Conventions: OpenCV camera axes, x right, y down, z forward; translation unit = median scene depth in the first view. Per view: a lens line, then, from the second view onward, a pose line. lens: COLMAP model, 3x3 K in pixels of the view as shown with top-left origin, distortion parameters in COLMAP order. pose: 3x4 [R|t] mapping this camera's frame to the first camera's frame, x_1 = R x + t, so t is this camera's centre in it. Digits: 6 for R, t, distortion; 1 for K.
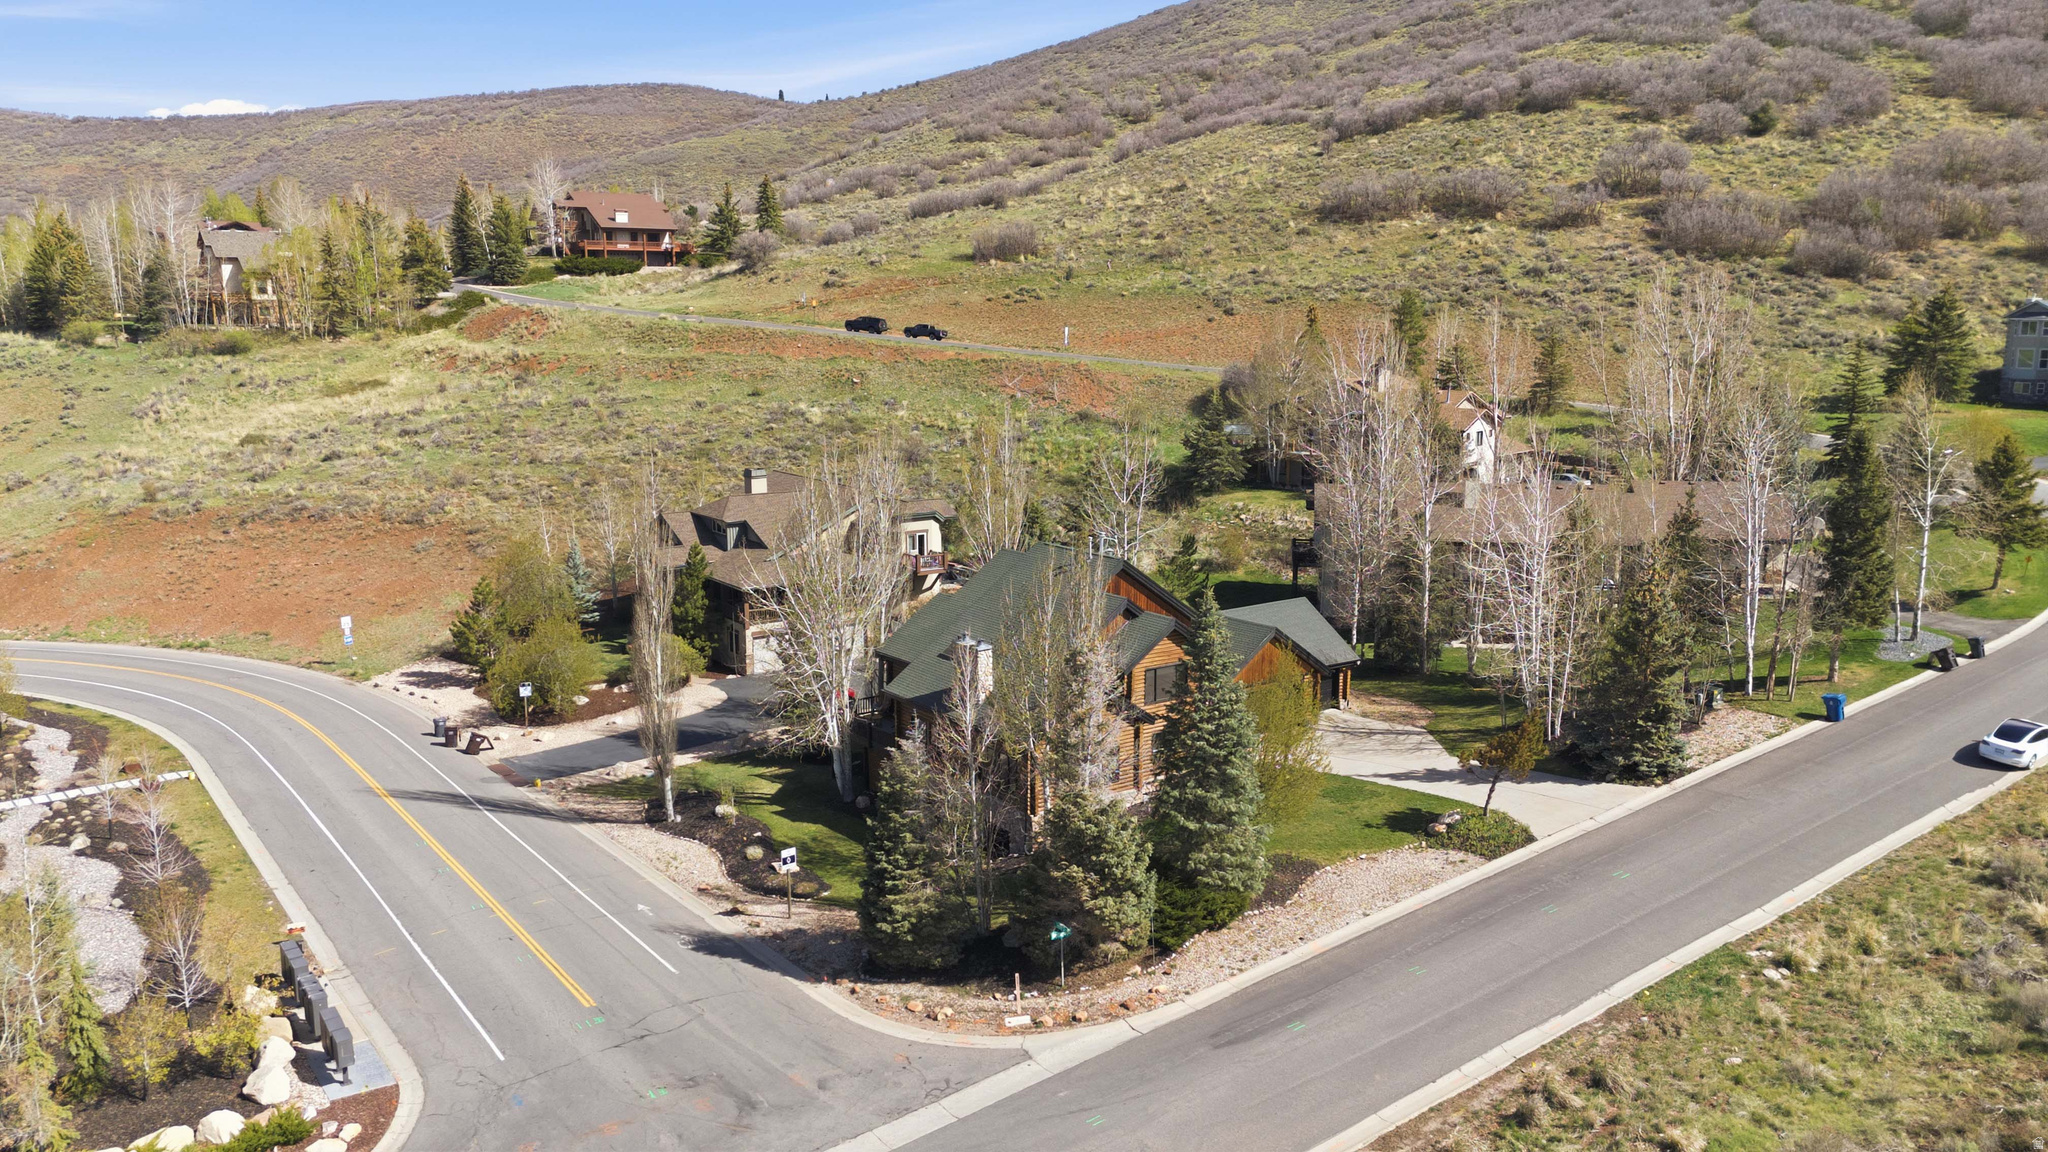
lens RADIAL K [[1502.8, 0, 1024.0], [0, 1502.8, 576.0], [0, 0, 1]] dist [0.085838, -0.086412]
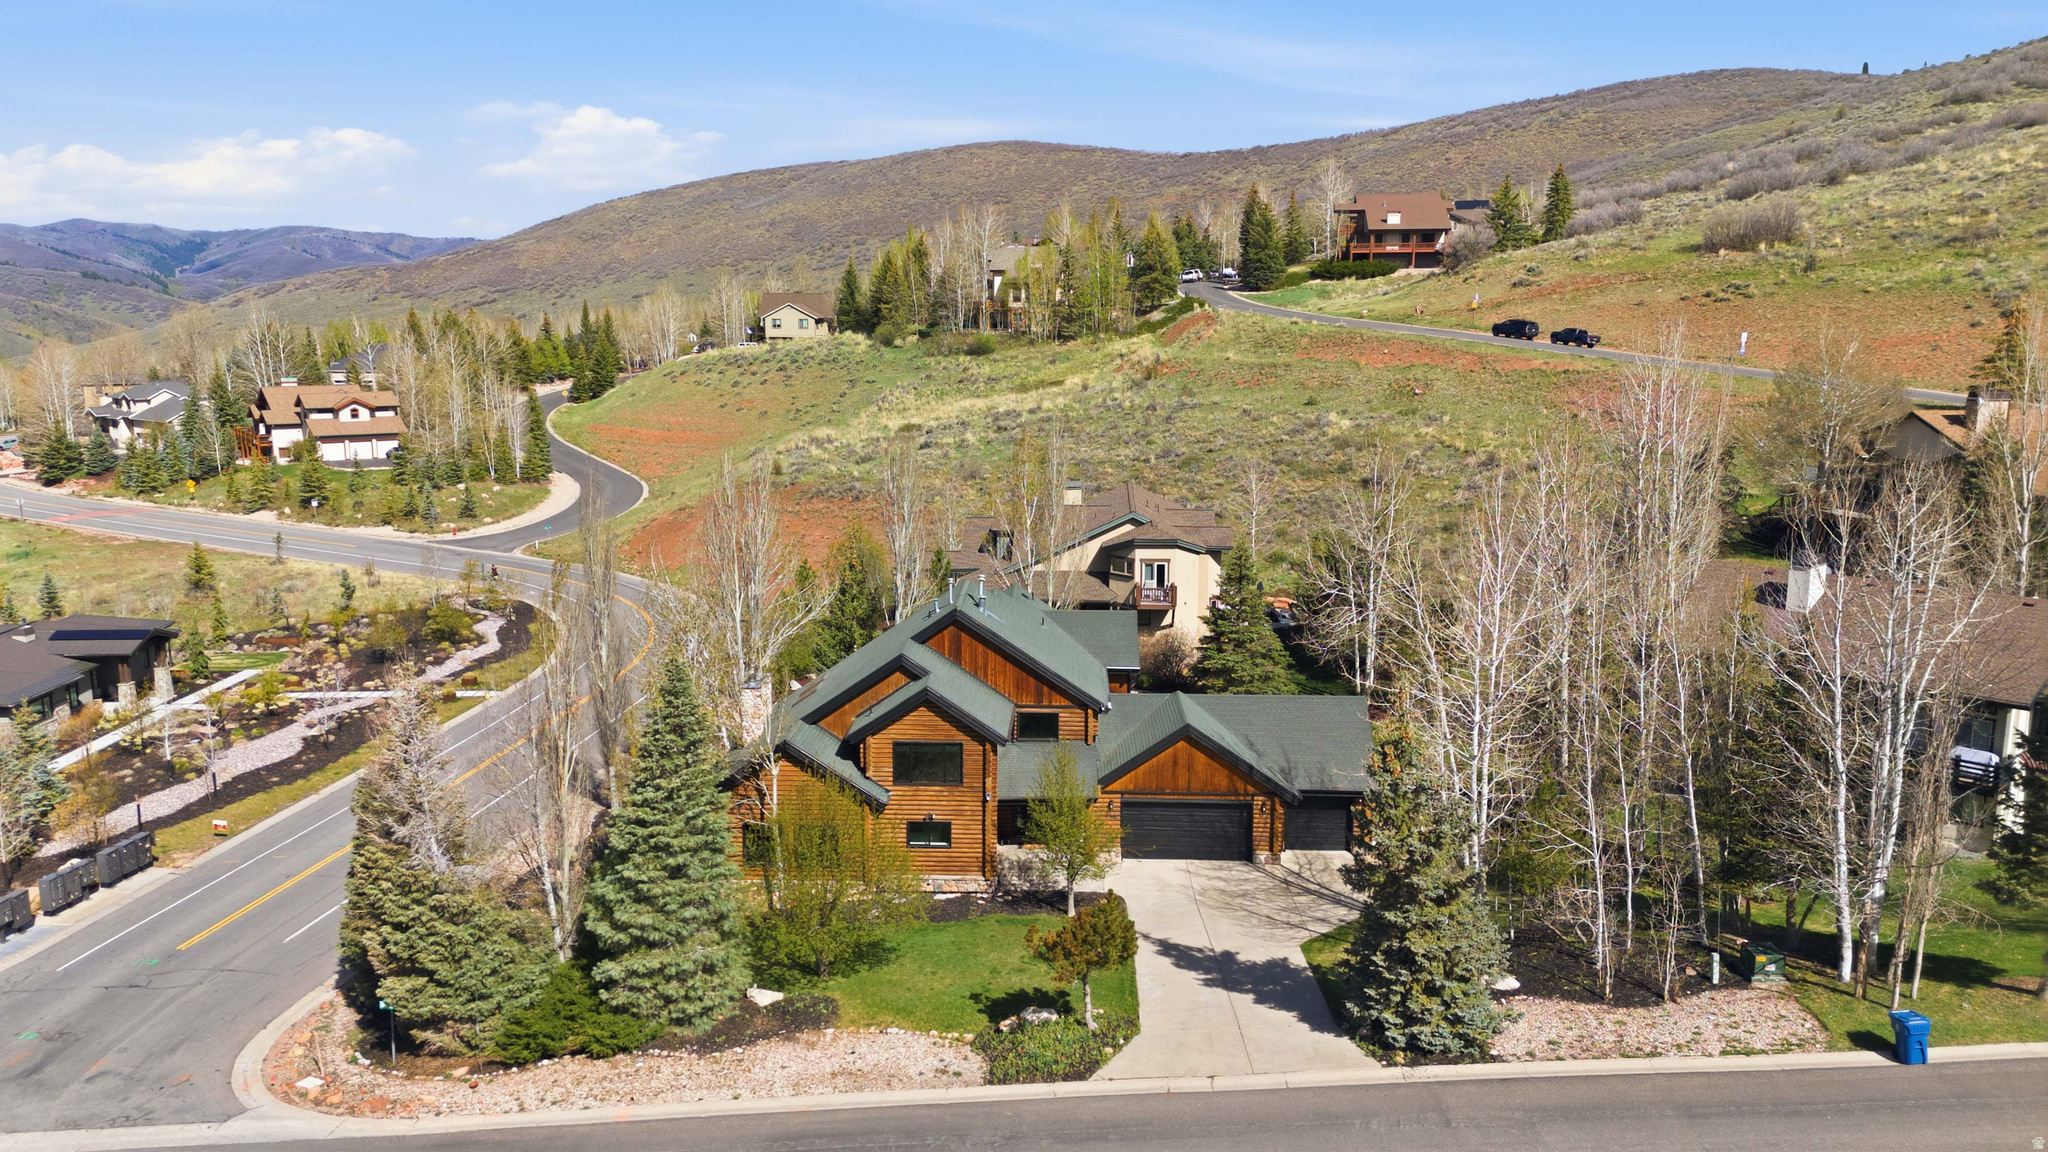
lens RADIAL K [[1502.8, 0, 1024.0], [0, 1502.8, 576.0], [0, 0, 1]] dist [0.085838, -0.086412]
pose [[0.783725, 0.110459, -0.611207, 0.278478], [-0.112567, 0.993023, 0.035123, -0.029048], [0.610823, 0.041275, 0.790691, 0.168026]]
